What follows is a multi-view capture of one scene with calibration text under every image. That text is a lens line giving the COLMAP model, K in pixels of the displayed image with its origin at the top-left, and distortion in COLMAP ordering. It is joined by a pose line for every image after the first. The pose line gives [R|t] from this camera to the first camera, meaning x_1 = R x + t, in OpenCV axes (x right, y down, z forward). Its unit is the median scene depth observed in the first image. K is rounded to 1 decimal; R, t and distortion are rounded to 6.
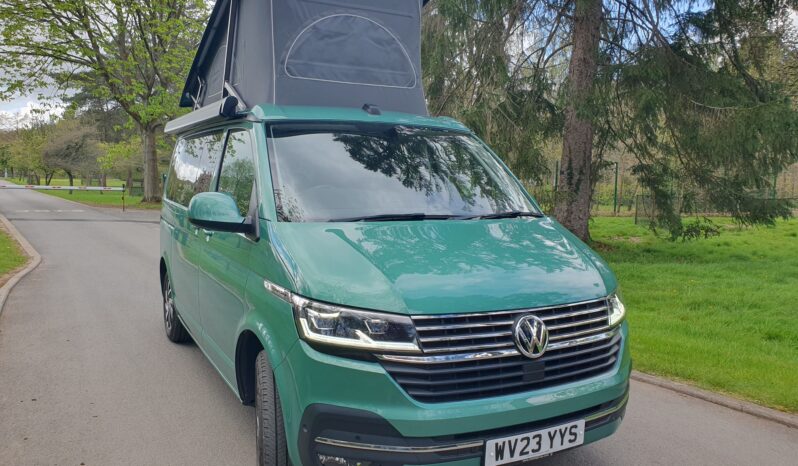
lens RADIAL K [[617.1, 0, 395.4], [0, 617.1, 233.7], [0, 0, 1]] dist [0.056693, -0.073248]
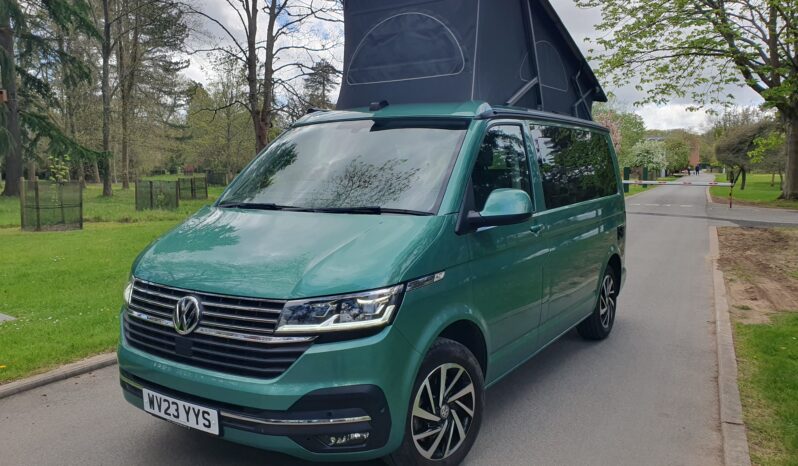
lens RADIAL K [[617.1, 0, 398.1], [0, 617.1, 229.9], [0, 0, 1]] dist [0.056693, -0.073248]
pose [[0.485398, 0.073130, -0.871229, 1.346674], [-0.069166, 0.996584, 0.045117, -0.059751], [0.871553, 0.038360, 0.488798, 0.782141]]
